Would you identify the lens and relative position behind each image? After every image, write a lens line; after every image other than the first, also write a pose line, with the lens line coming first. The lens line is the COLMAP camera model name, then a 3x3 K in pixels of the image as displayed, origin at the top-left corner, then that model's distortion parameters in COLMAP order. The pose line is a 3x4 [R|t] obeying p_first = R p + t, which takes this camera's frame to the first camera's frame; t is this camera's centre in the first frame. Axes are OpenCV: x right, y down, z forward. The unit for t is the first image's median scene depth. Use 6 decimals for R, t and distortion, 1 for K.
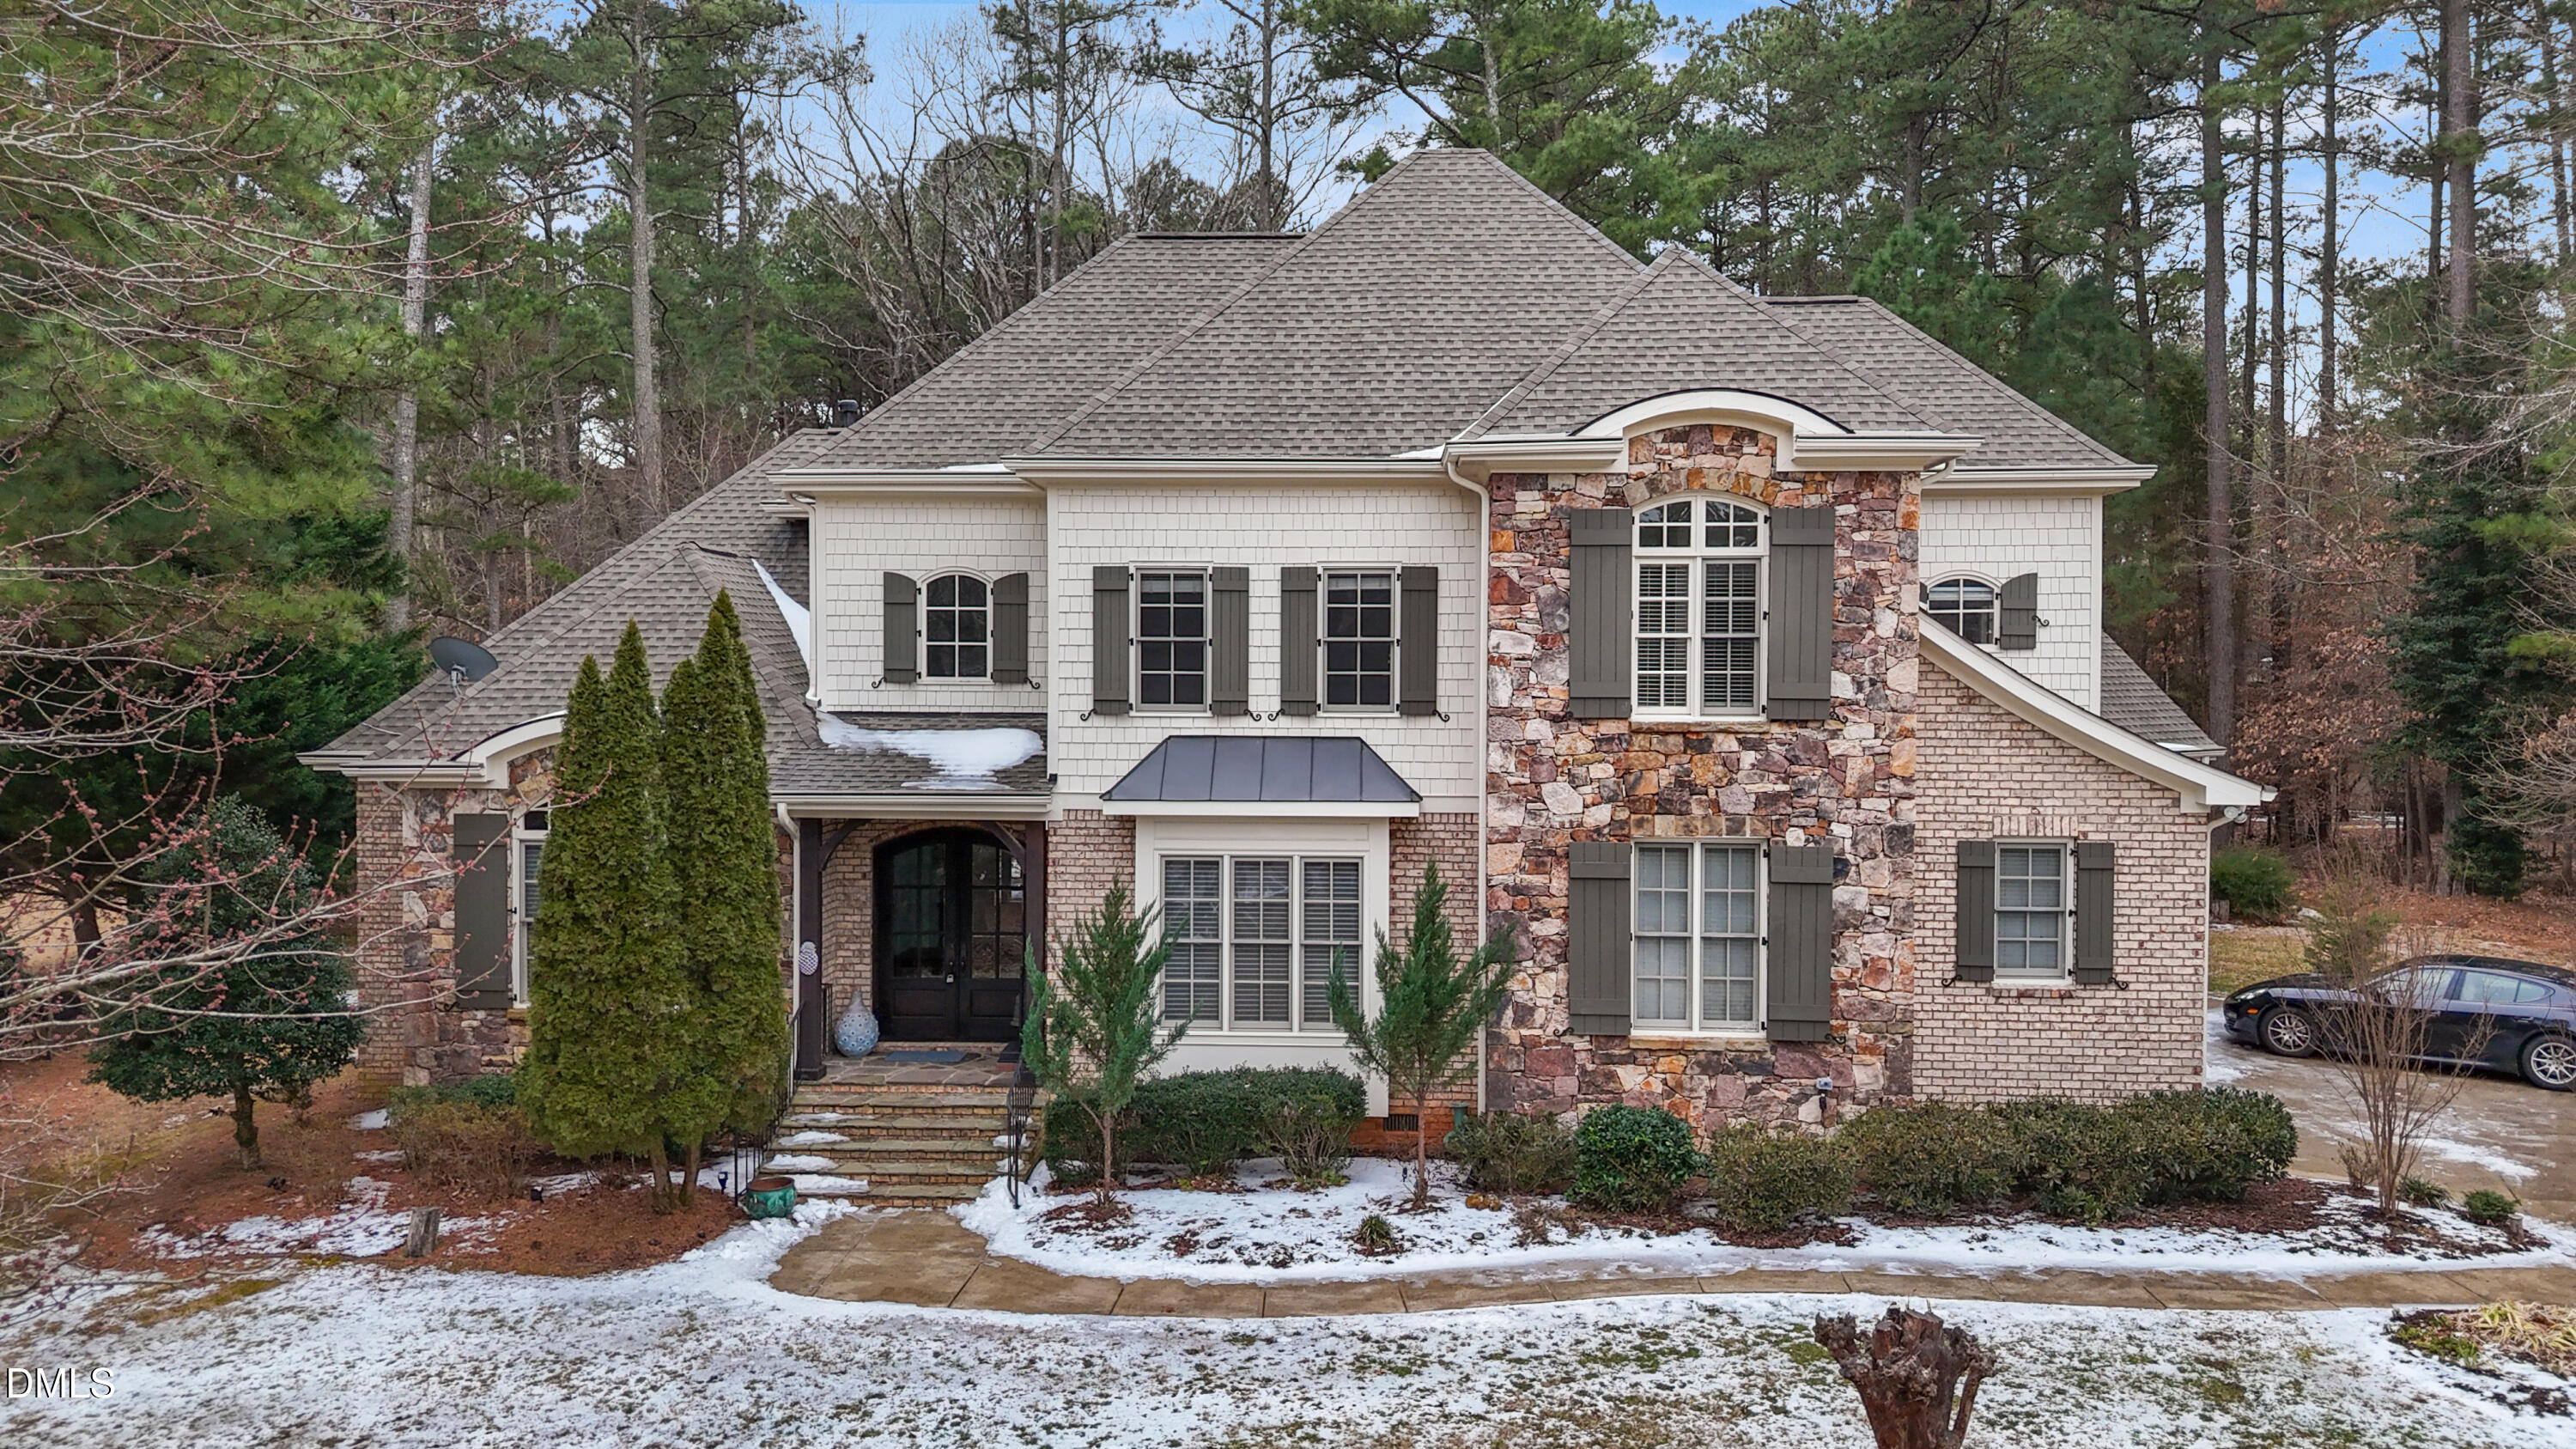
lens RADIAL K [[2074.9, 0, 1288.0], [0, 2074.9, 724.5], [0, 0, 1]] dist [0.021467, -0.001149]
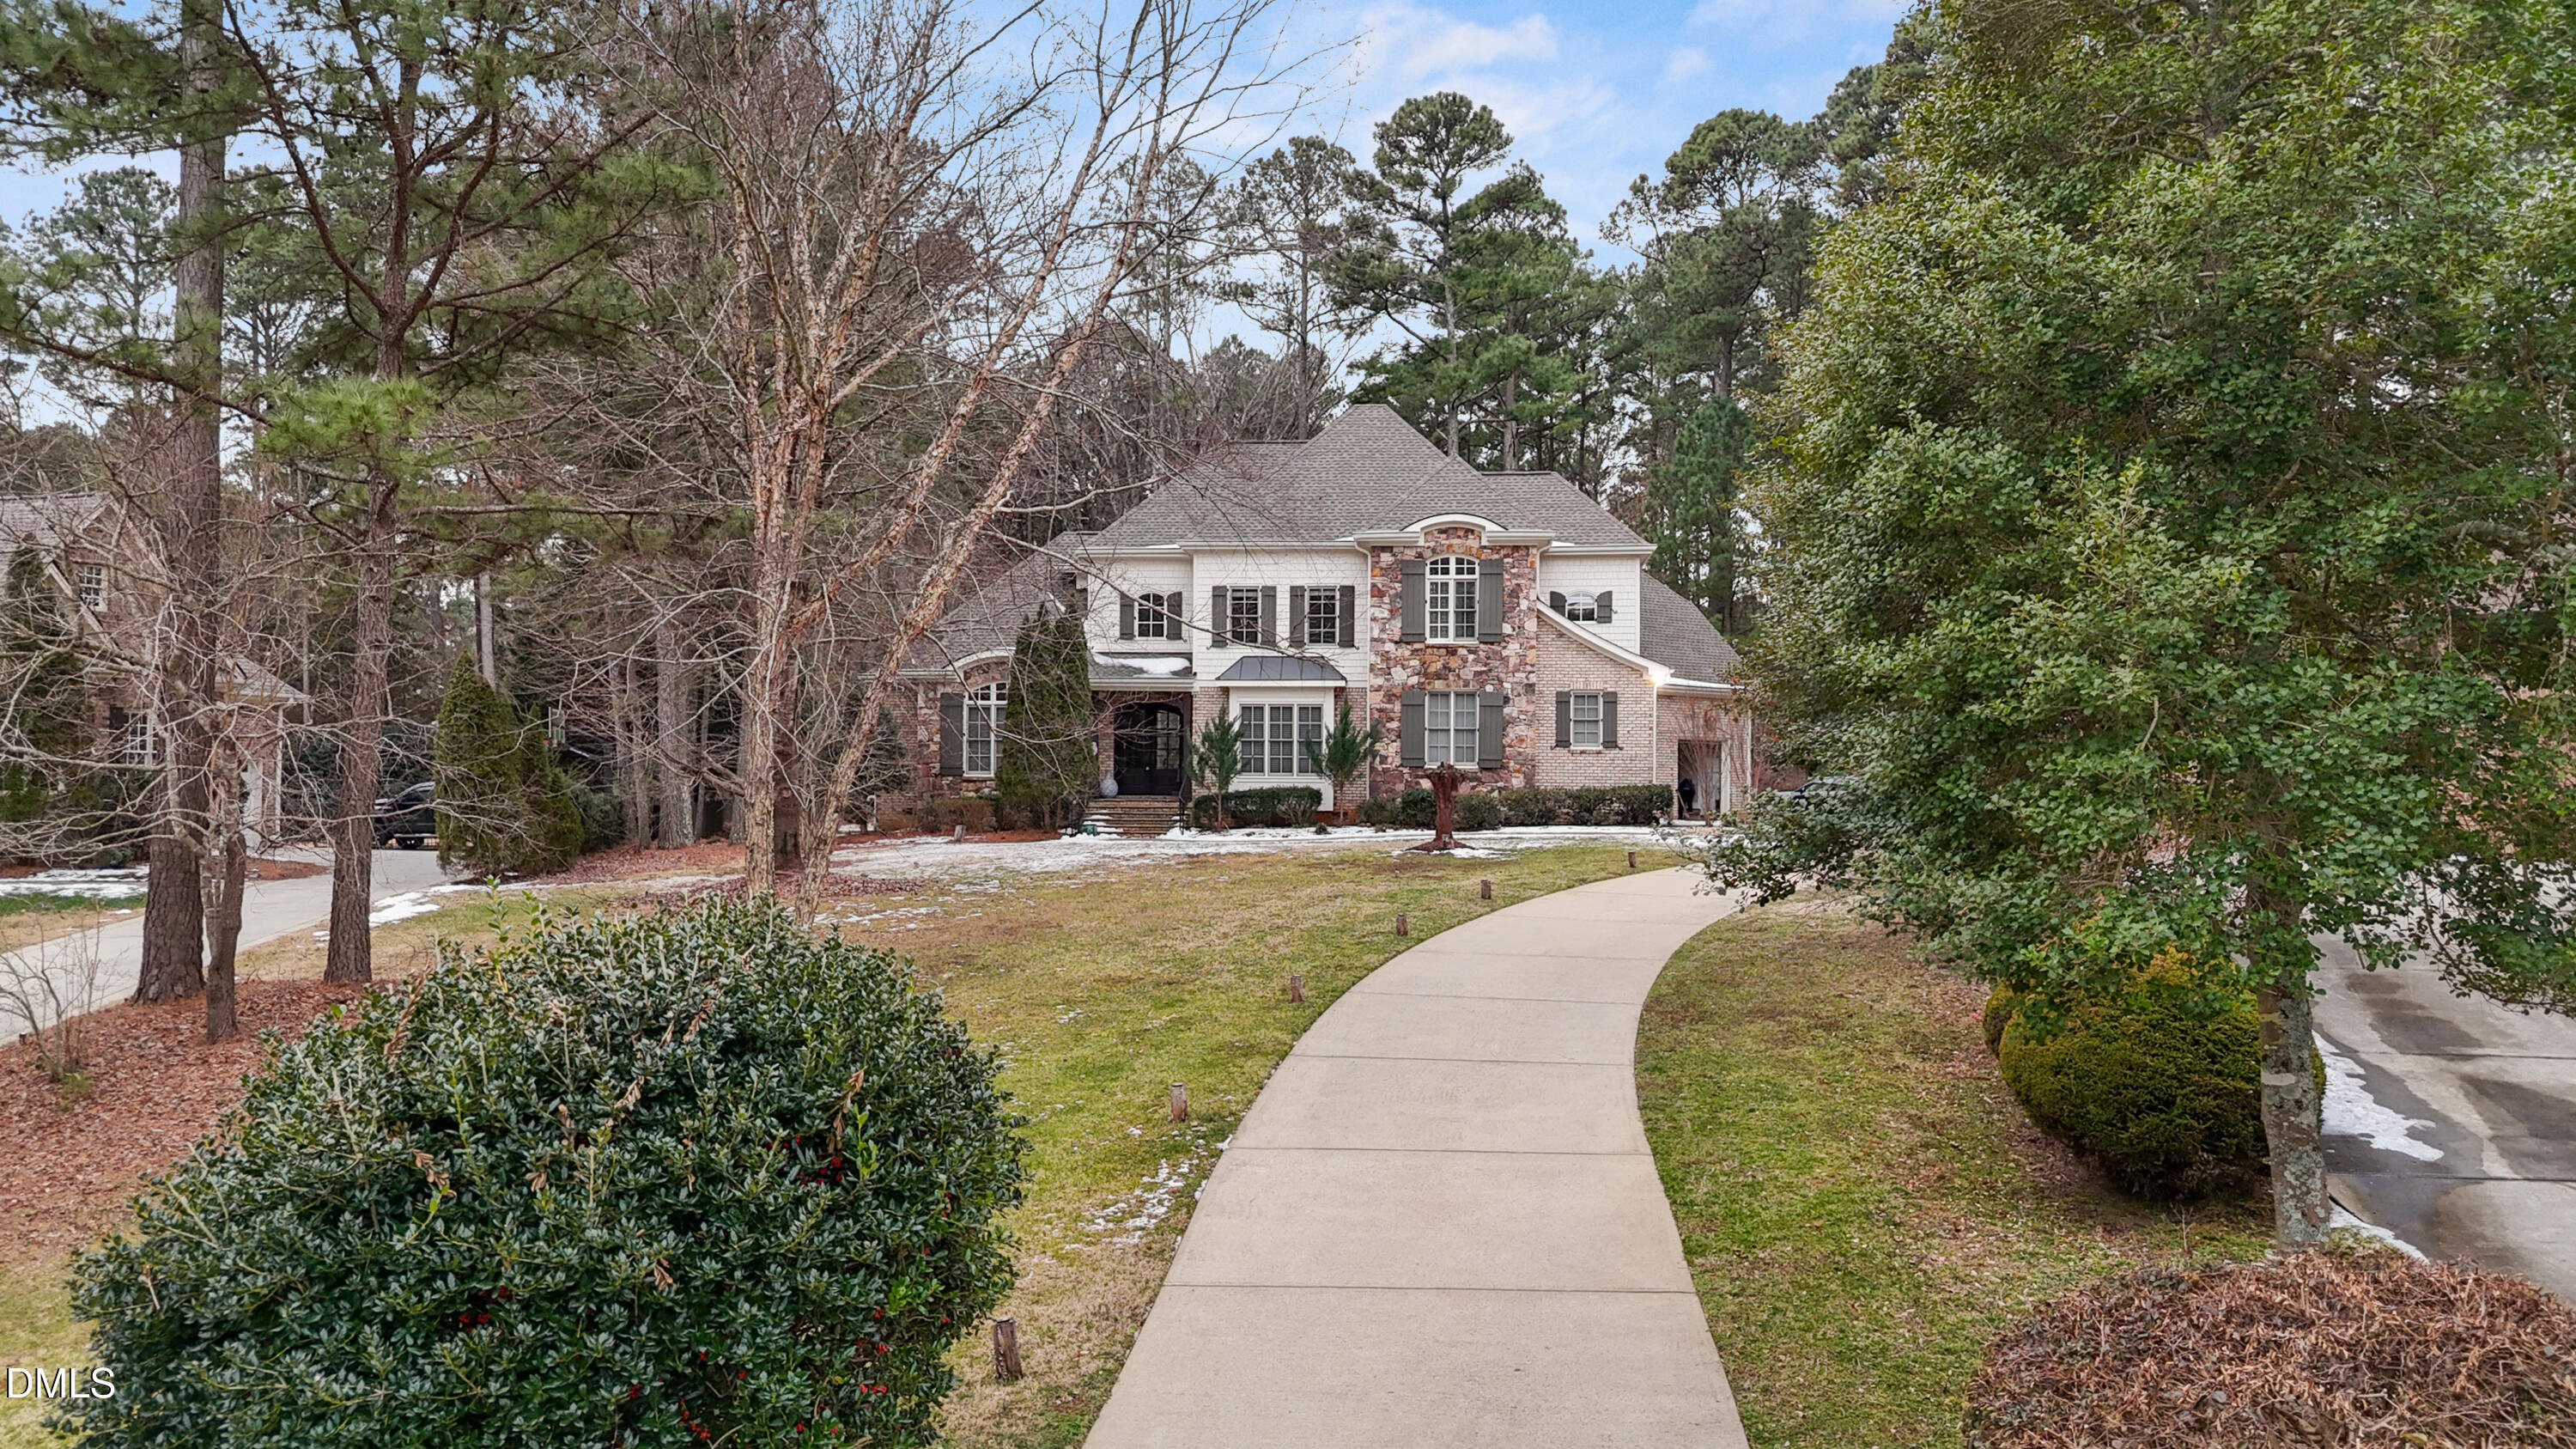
lens RADIAL K [[1723.7, 0, 1288.0], [0, 1723.7, 724.5], [0, 0, 1]] dist [0.000176, 0.000021]
pose [[0.999676, 0.002340, -0.025365, 0.047885], [-0.003220, 0.999393, -0.034695, 0.162884], [0.025269, 0.034765, 0.999076, -1.052592]]
